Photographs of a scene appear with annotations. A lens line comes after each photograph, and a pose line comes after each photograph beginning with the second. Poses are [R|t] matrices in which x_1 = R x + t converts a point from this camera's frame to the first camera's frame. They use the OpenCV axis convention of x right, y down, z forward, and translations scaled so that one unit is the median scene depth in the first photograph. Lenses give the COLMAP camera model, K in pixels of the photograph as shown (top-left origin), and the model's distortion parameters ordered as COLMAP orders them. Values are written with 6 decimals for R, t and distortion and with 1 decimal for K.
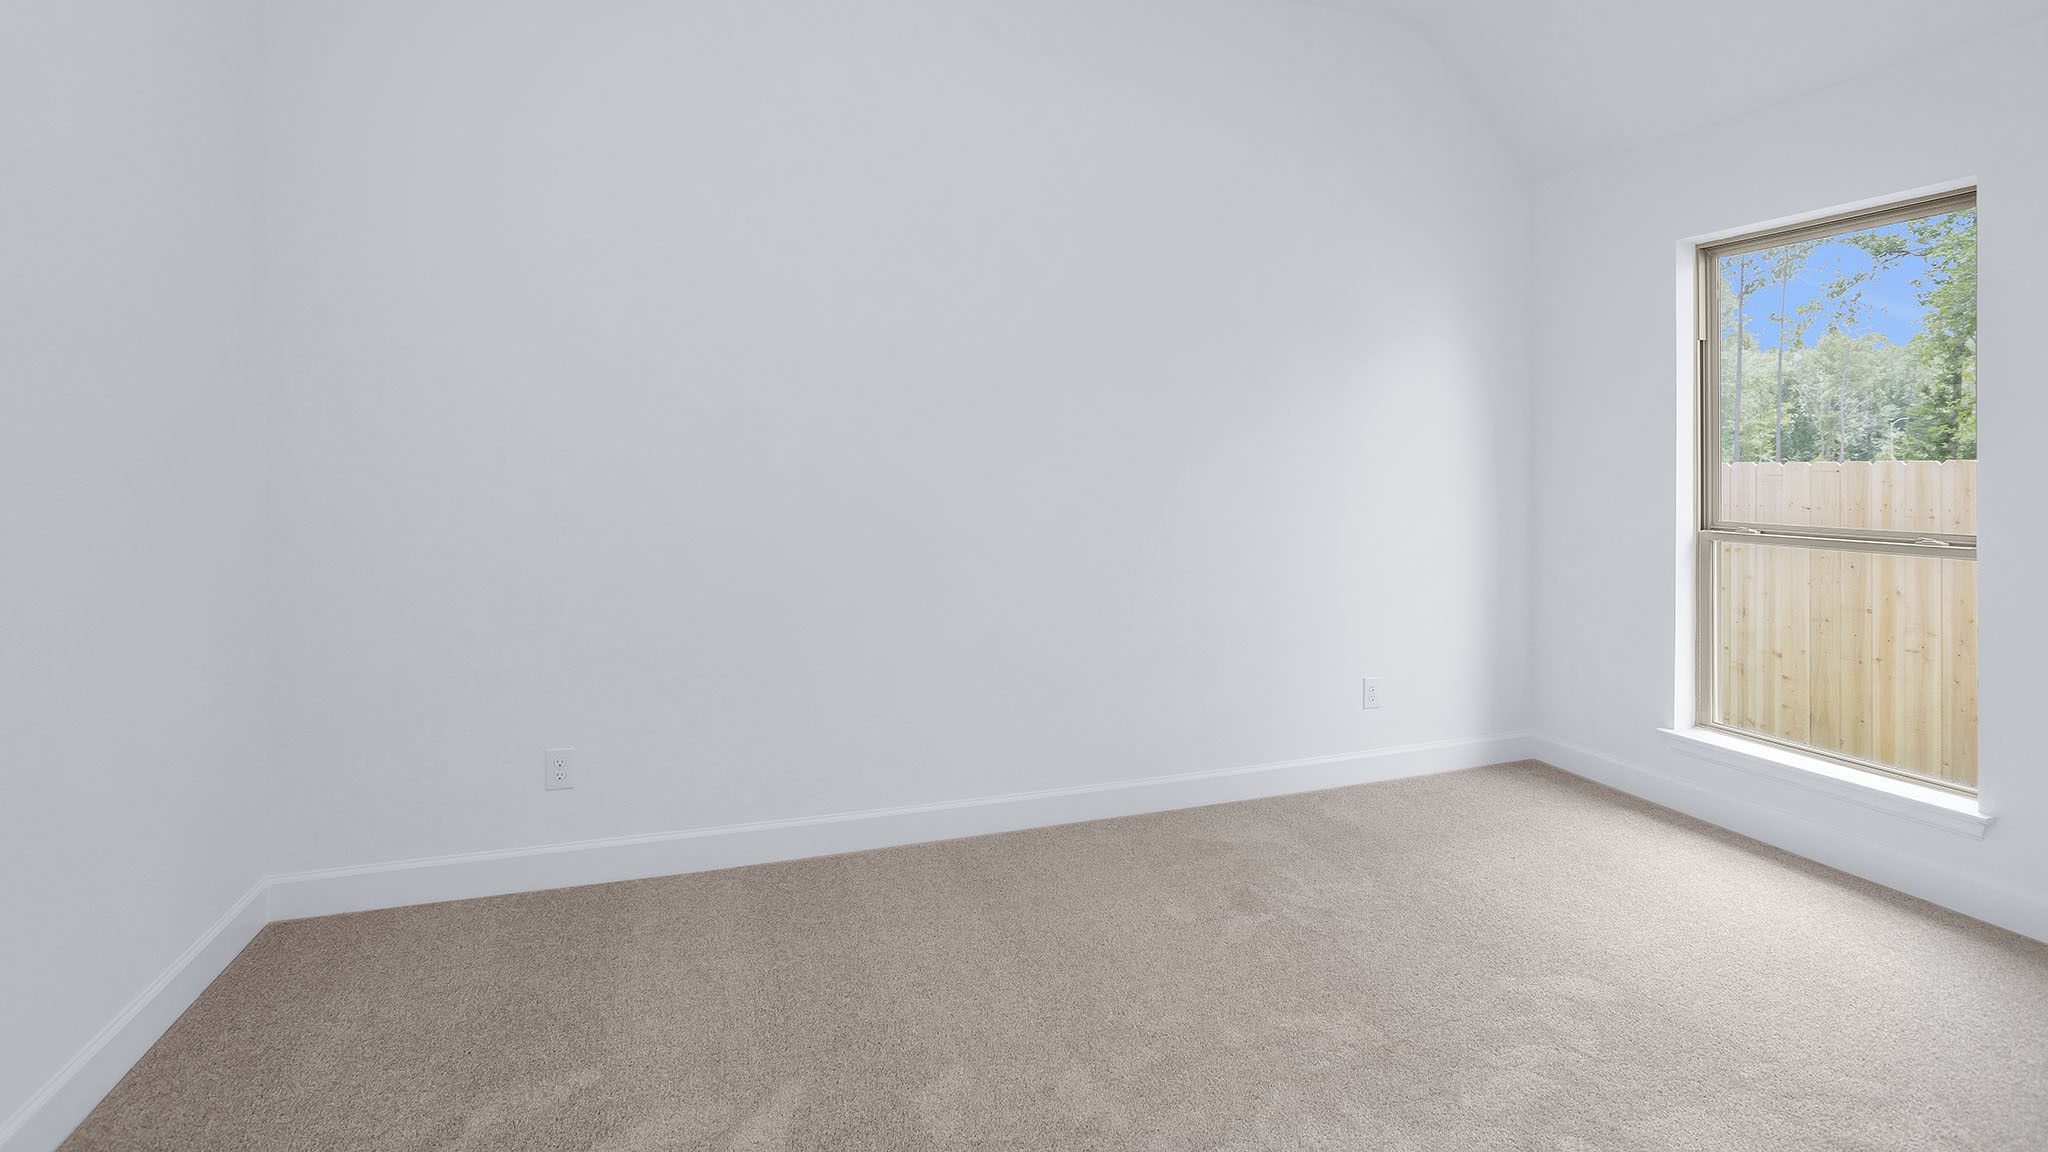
lens RADIAL K [[987.6, 0, 1024.0], [0, 987.6, 576.0], [0, 0, 1]] dist [-0.065654, 0.042586]
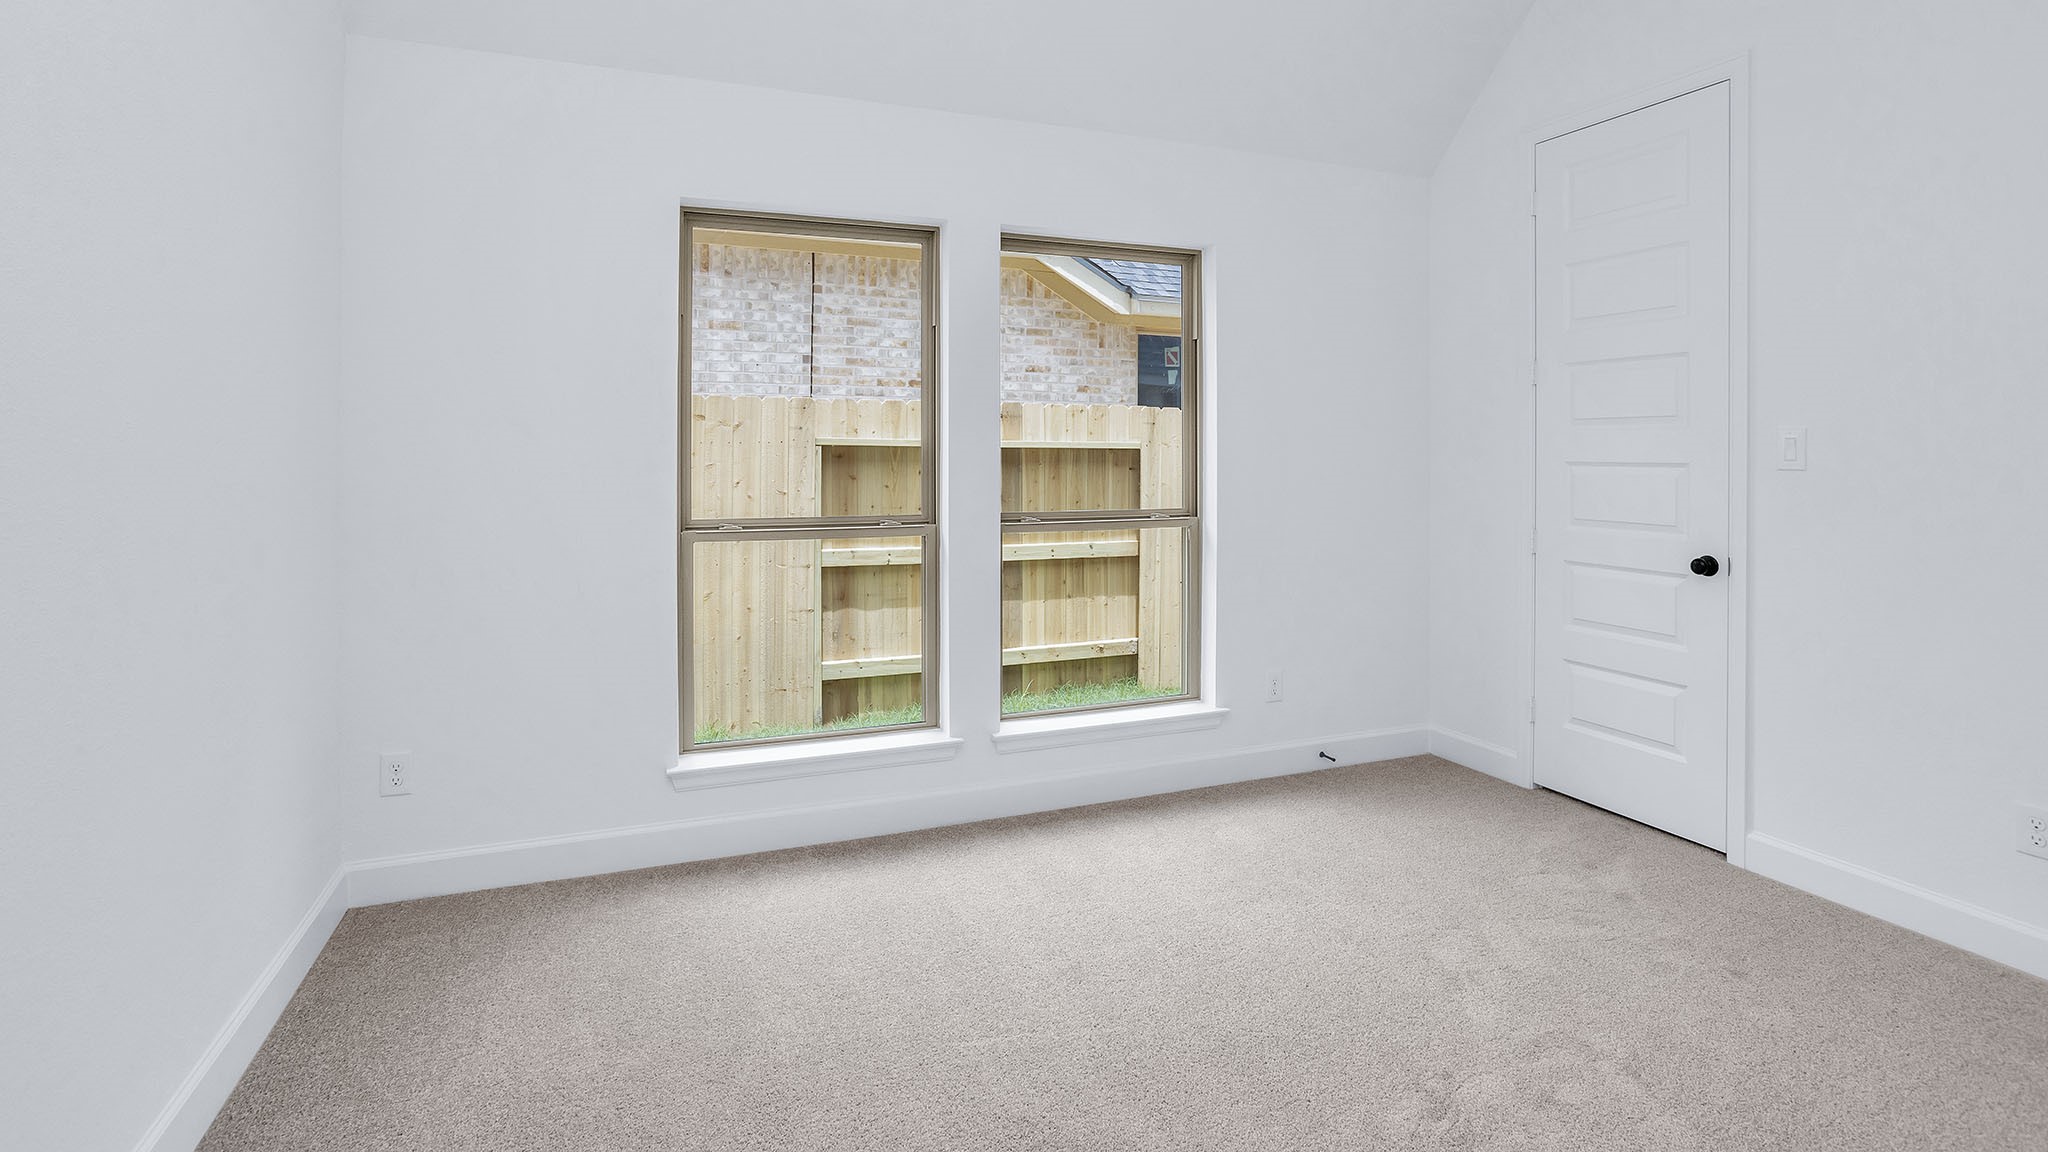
lens RADIAL K [[1018.5, 0, 1030.7], [0, 1018.5, 504.3], [0, 0, 1]] dist [-0.070200, -0.000092]
pose [[-0.075919, -0.041493, 0.996250, -0.236741], [0.114003, 0.992221, 0.050013, -0.084081], [-0.990575, 0.117373, -0.070598, 0.780947]]
